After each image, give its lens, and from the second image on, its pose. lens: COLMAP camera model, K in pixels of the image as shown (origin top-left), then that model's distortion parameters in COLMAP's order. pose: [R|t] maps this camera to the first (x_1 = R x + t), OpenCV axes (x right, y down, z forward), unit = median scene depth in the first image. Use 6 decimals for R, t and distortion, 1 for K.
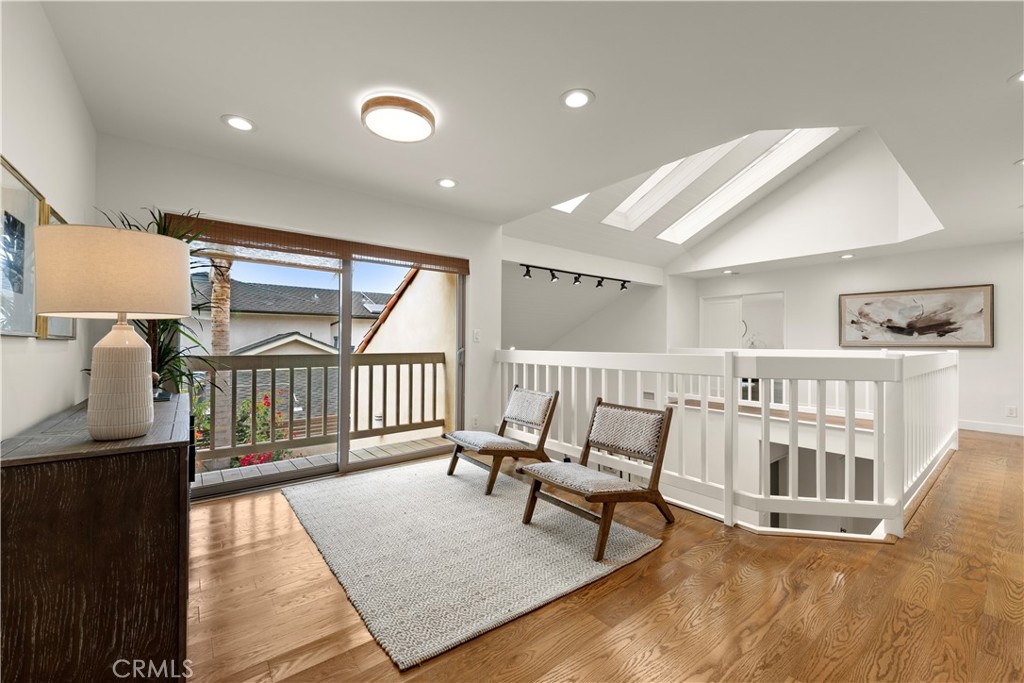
lens RADIAL K [[401.9, 0, 516.2], [0, 401.9, 340.6], [0, 0, 1]] dist [0.001593, -0.000298]
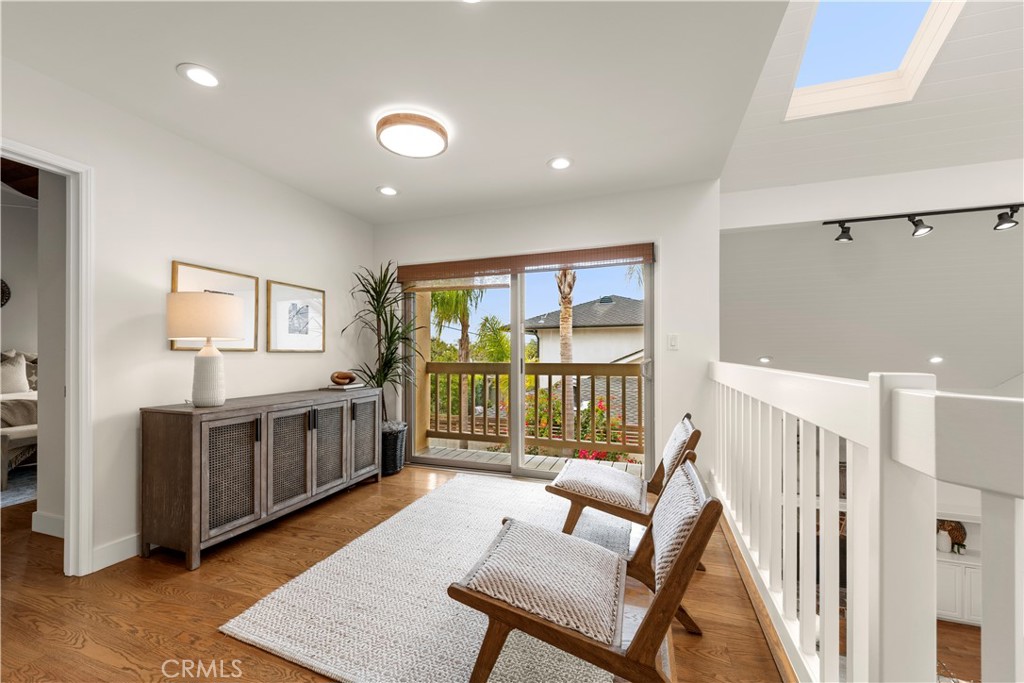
lens RADIAL K [[401.9, 0, 511.7], [0, 401.9, 351.8], [0, 0, 1]] dist [0.001593, -0.000298]
pose [[0.529770, -0.009770, -0.848085, 0.276923], [0.014157, 0.999896, -0.002676, 0.003552], [0.848023, -0.010589, 0.529853, 0.259363]]
